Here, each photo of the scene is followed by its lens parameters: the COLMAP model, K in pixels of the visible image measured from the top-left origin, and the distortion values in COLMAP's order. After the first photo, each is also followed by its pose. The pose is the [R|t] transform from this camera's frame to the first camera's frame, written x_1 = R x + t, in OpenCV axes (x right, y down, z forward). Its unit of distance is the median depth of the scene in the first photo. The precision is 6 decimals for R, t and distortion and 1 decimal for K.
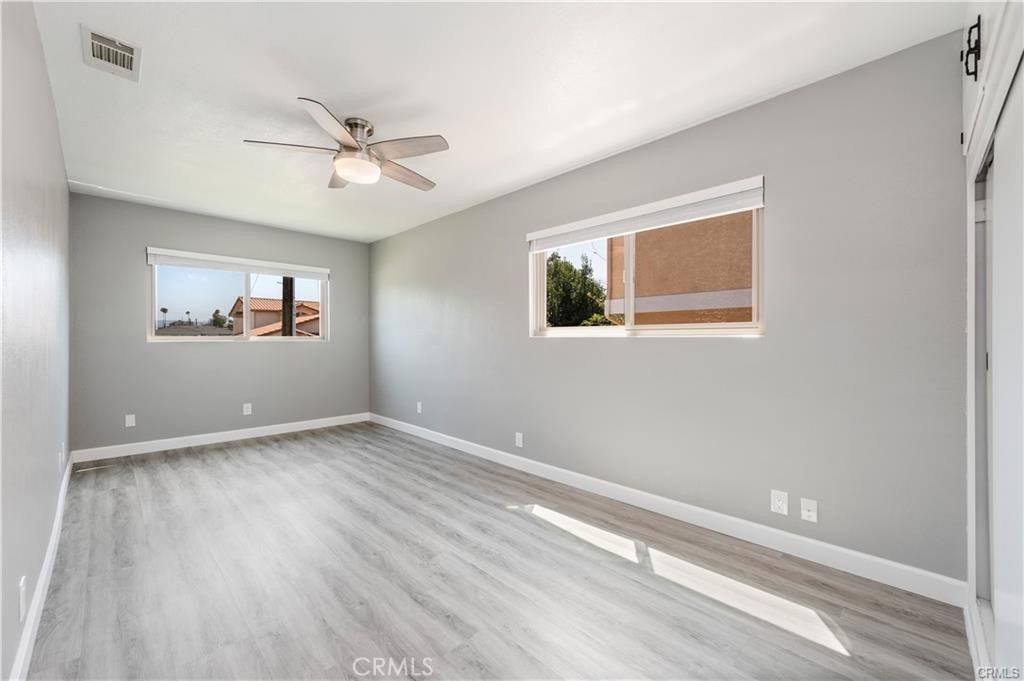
lens RADIAL K [[404.8, 0, 512.0], [0, 404.8, 338.9], [0, 0, 1]] dist [0.000250, -0.000099]
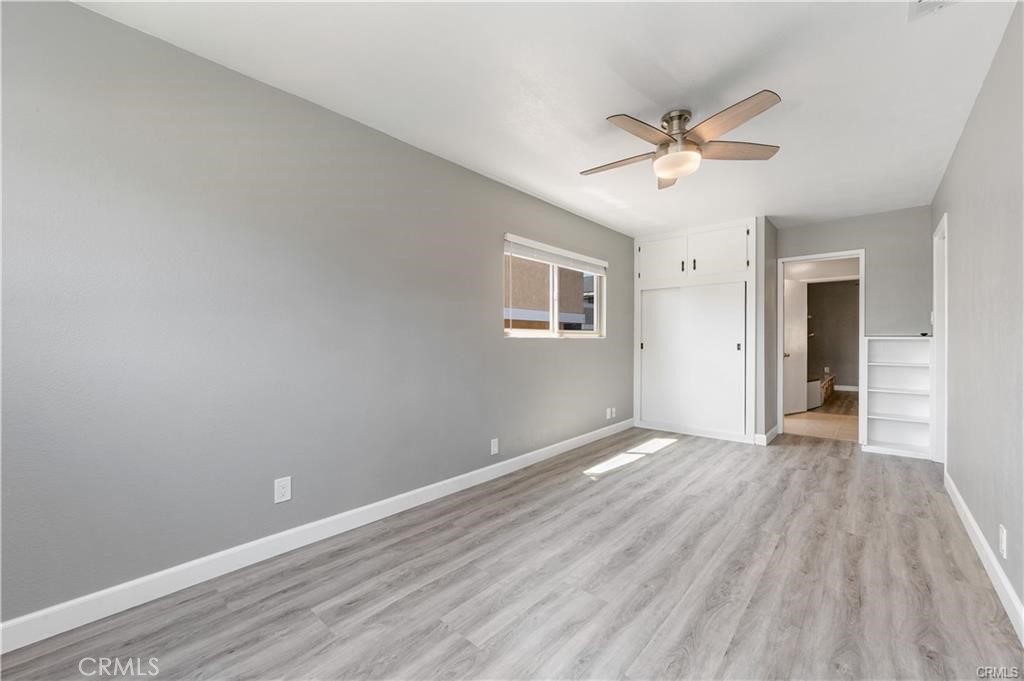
lens RADIAL K [[404.8, 0, 512.0], [0, 404.8, 338.9], [0, 0, 1]] dist [0.000250, -0.000099]
pose [[-0.057321, 0.000879, 0.998355, -1.110931], [-0.000531, 0.999999, -0.000911, -0.000162], [-0.998356, -0.000582, -0.057320, 1.217909]]
